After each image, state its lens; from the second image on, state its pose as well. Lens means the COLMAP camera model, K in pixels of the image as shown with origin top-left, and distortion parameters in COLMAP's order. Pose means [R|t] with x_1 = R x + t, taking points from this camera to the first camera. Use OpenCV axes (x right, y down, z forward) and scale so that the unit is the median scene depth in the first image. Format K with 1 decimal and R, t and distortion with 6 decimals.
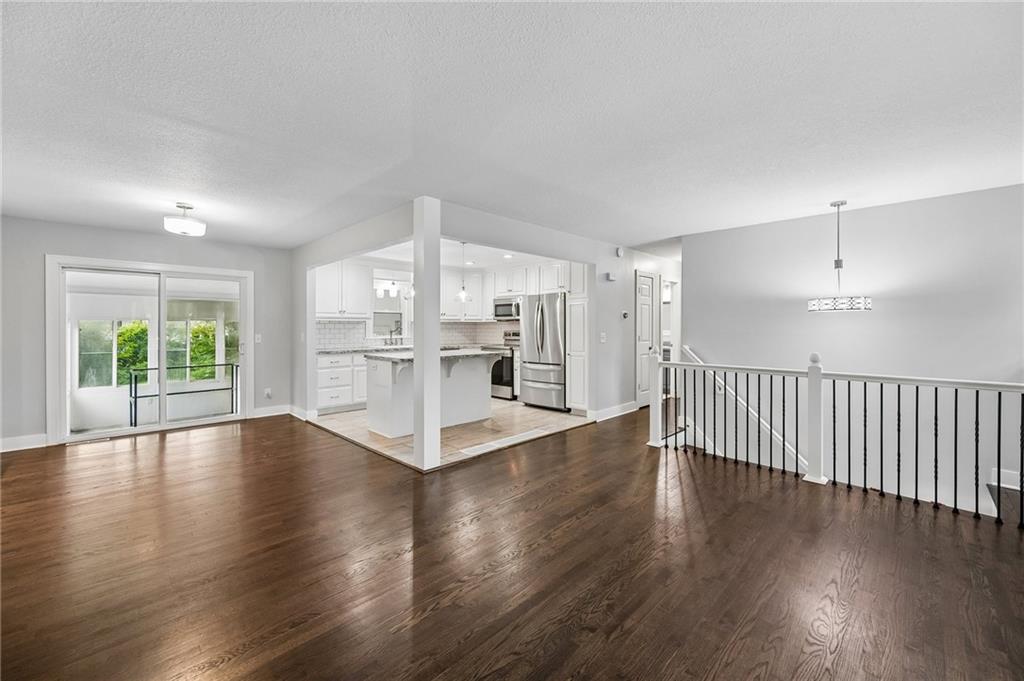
lens RADIAL K [[411.2, 0, 509.8], [0, 411.2, 326.3], [0, 0, 1]] dist [0.000099, 0.000623]
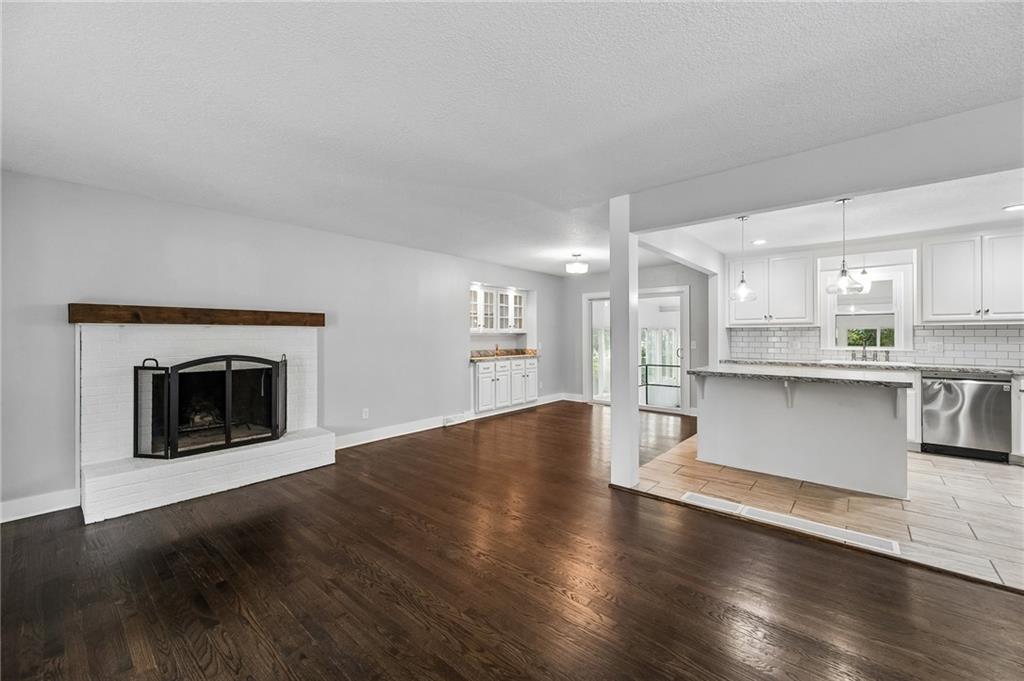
lens RADIAL K [[411.2, 0, 514.9], [0, 411.2, 334.0], [0, 0, 1]] dist [0.000099, 0.000623]
pose [[0.079062, -0.002696, -0.996866, 0.439928], [0.002853, 0.999993, -0.002478, 0.001246], [0.996866, -0.002648, 0.079069, 0.419187]]
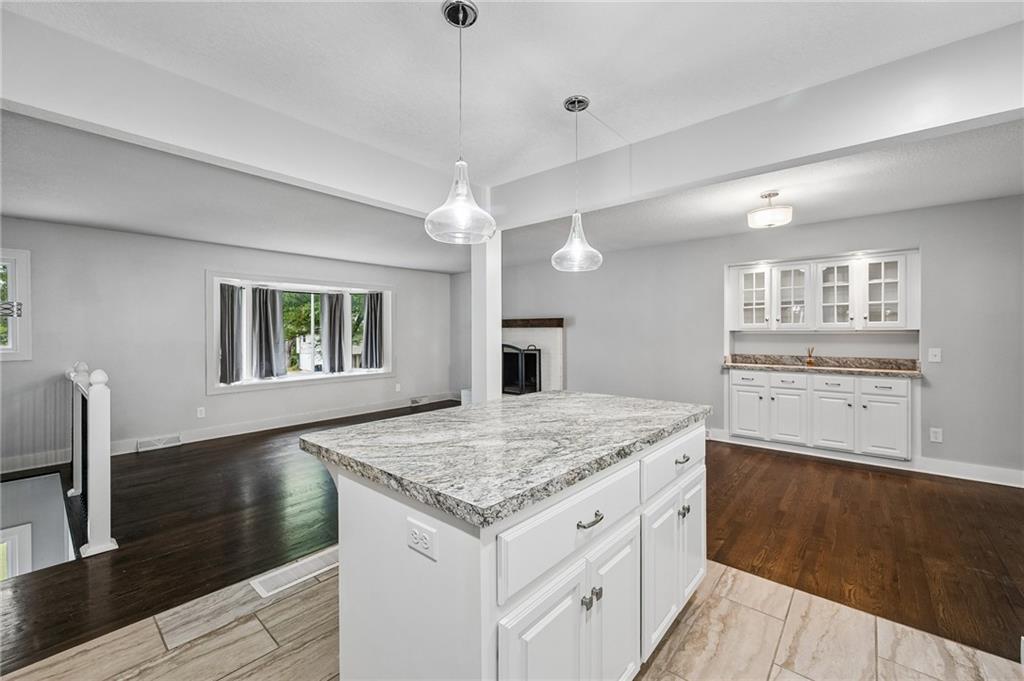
lens RADIAL K [[431.9, 0, 515.2], [0, 431.9, 340.0], [0, 0, 1]] dist [0.012682, -0.000212]
pose [[-0.996300, 0.003679, -0.085866, -0.112528], [0.002281, 0.999863, 0.016370, -0.000719], [0.085915, 0.016114, -0.996172, 1.193889]]
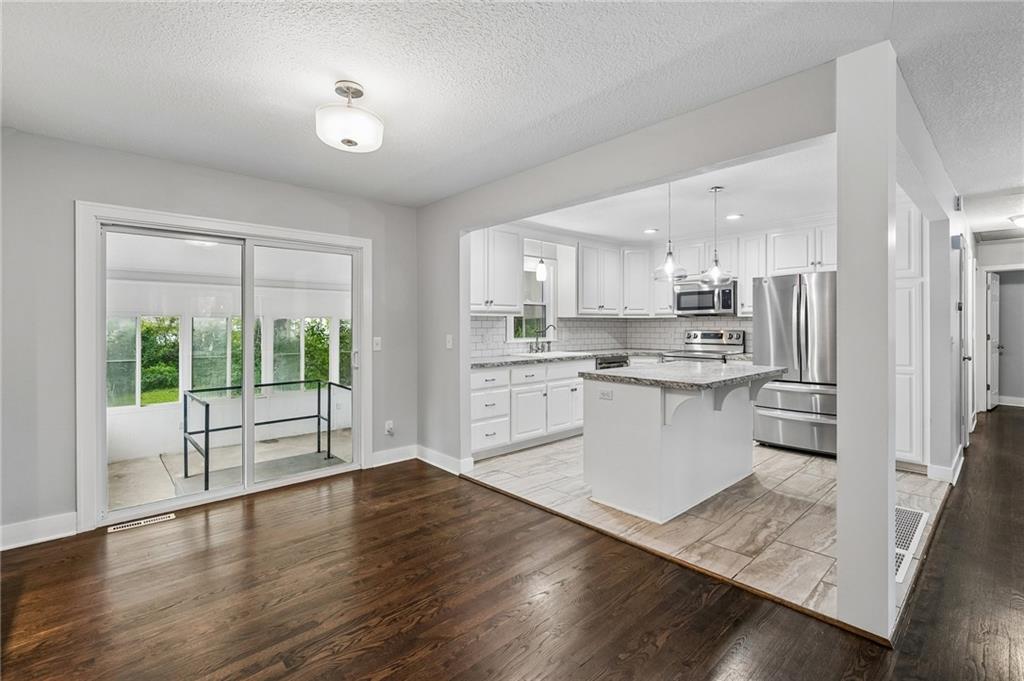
lens RADIAL K [[458.1, 0, 510.6], [0, 458.1, 322.0], [0, 0, 1]] dist [-0.000840, -0.001167]
pose [[0.999188, -0.001220, -0.040276, -0.363021], [0.001071, 0.999993, -0.003713, -0.001377], [0.040281, 0.003667, 0.999182, 0.283490]]
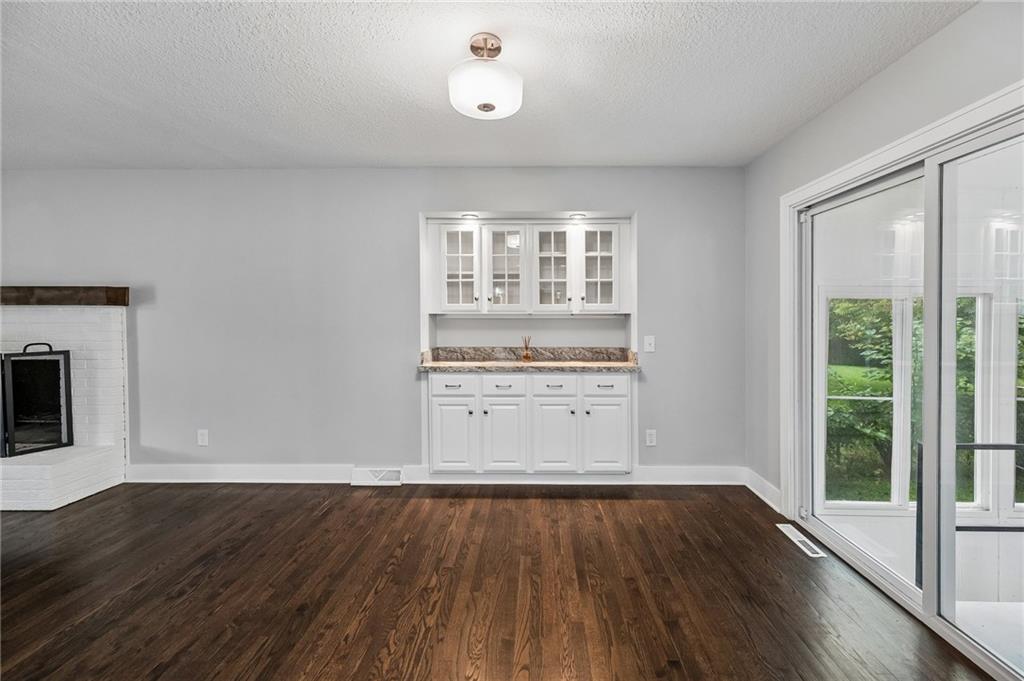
lens RADIAL K [[411.2, 0, 537.6], [0, 411.2, 327.0], [0, 0, 1]] dist [0.000099, 0.000623]
pose [[-0.711919, 0.019312, -0.701996, -0.328662], [0.001022, 0.999649, 0.026464, -0.001062], [0.702261, 0.018123, -0.711689, 0.866544]]
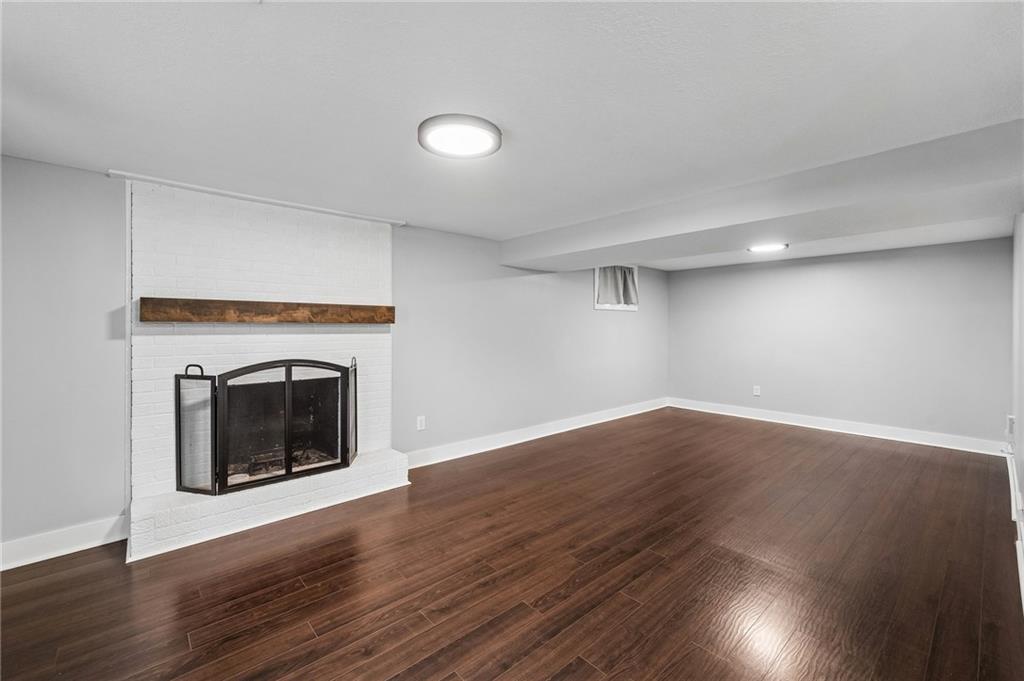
lens RADIAL K [[431.9, 0, 512.8], [0, 431.9, 336.0], [0, 0, 1]] dist [0.012682, -0.000212]
pose [[-0.064739, 0.004607, -0.997892, 0.282076], [0.001362, 0.999989, 0.004528, 0.000467], [0.997901, -0.001066, -0.064745, 0.335020]]
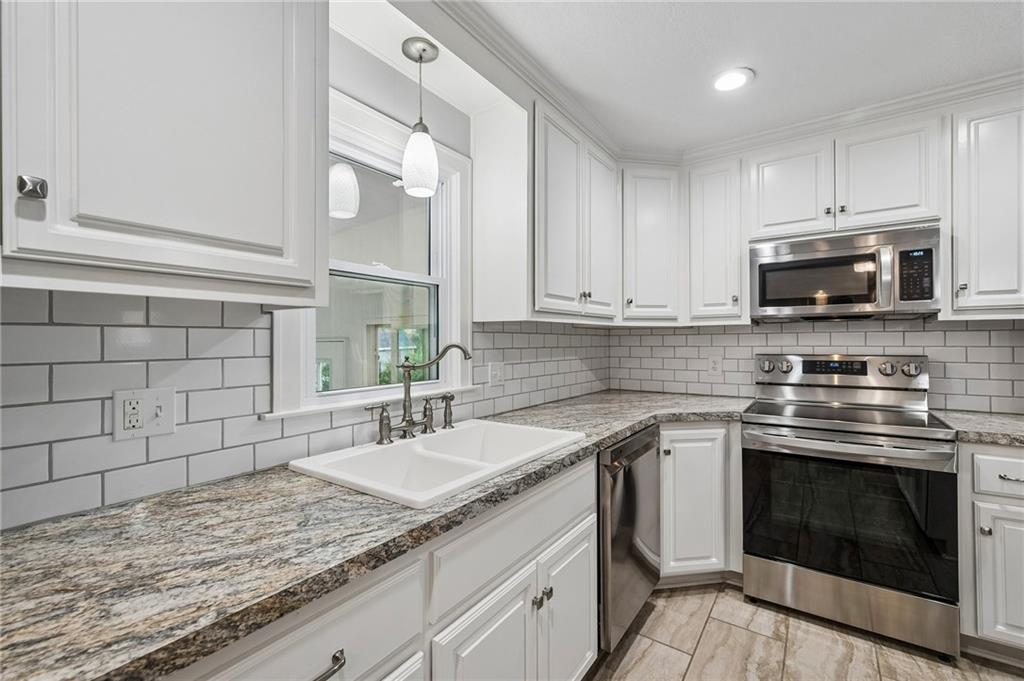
lens RADIAL K [[431.9, 0, 509.9], [0, 431.9, 338.2], [0, 0, 1]] dist [0.012682, -0.000212]
pose [[0.985381, -0.002858, 0.170342, -0.330446], [0.003374, 0.999991, -0.002741, -0.001282], [-0.170333, 0.003276, 0.985381, 0.936381]]
